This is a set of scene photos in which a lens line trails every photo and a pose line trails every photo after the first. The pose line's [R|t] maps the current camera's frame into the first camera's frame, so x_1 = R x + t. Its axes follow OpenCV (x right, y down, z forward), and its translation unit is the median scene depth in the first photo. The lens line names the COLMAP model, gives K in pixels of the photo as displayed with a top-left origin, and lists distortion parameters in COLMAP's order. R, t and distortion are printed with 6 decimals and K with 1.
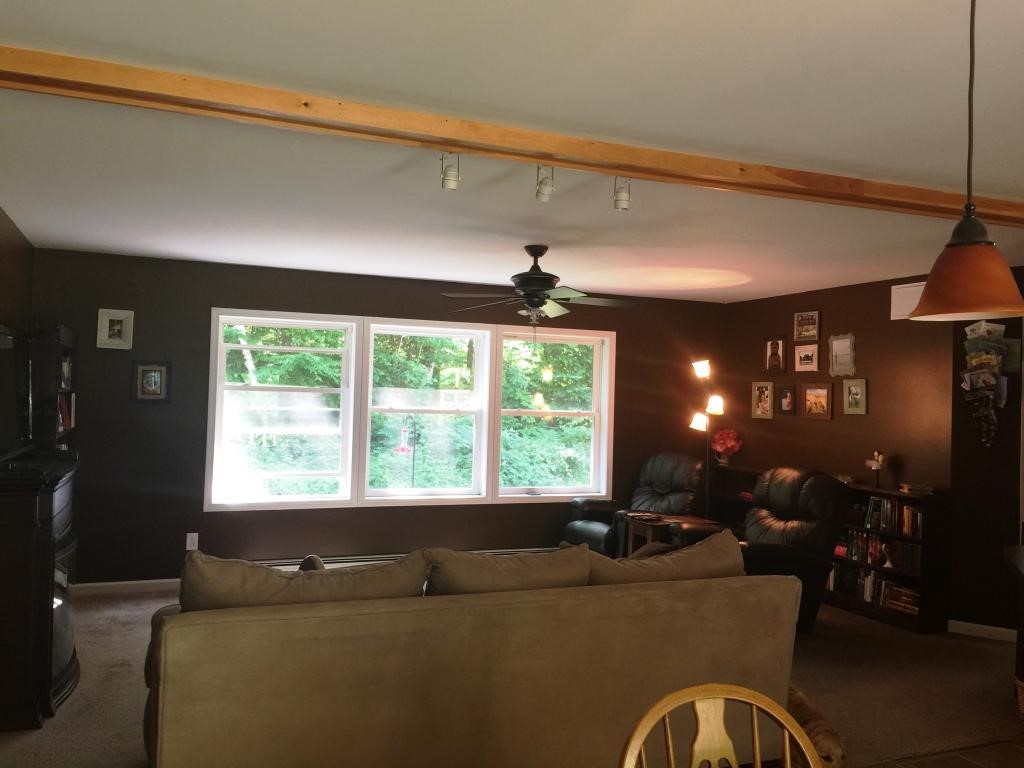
lens RADIAL K [[865.8, 0, 512.0], [0, 865.8, 384.0], [0, 0, 1]] dist [0.042867, -0.006924]
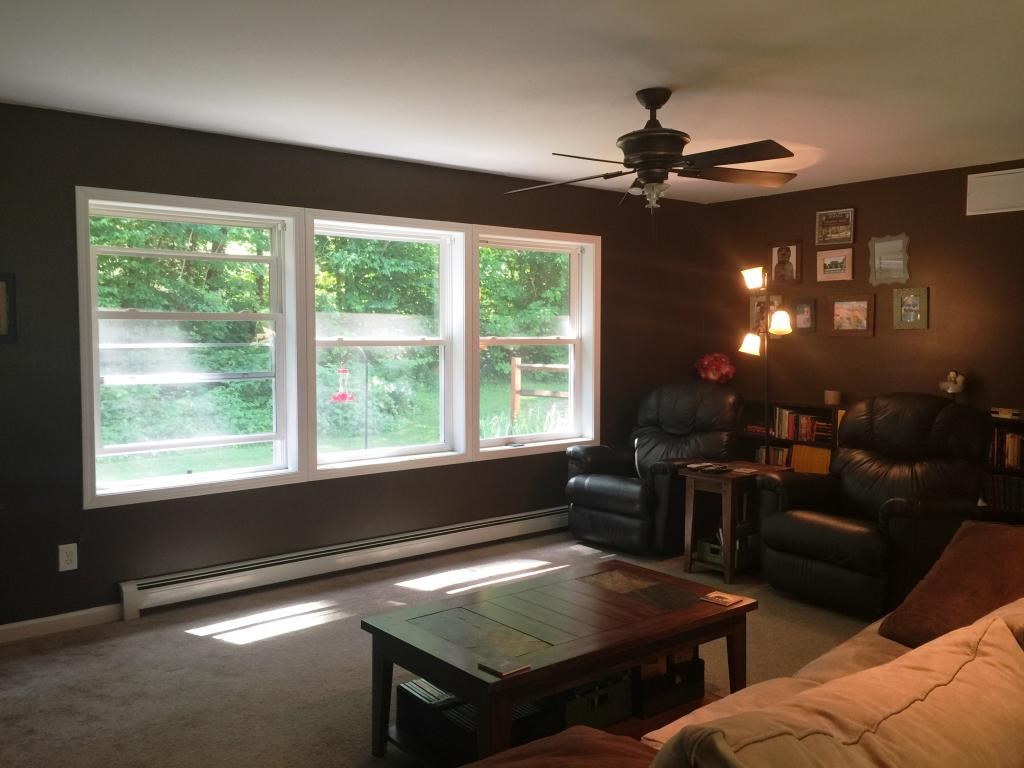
lens RADIAL K [[865.8, 0, 512.0], [0, 865.8, 384.0], [0, 0, 1]] dist [0.042867, -0.006924]
pose [[0.955897, -0.046211, 0.290044, -0.217015], [0.022645, 0.996201, 0.084089, 0.007035], [-0.292828, -0.073813, 0.953312, 0.278077]]
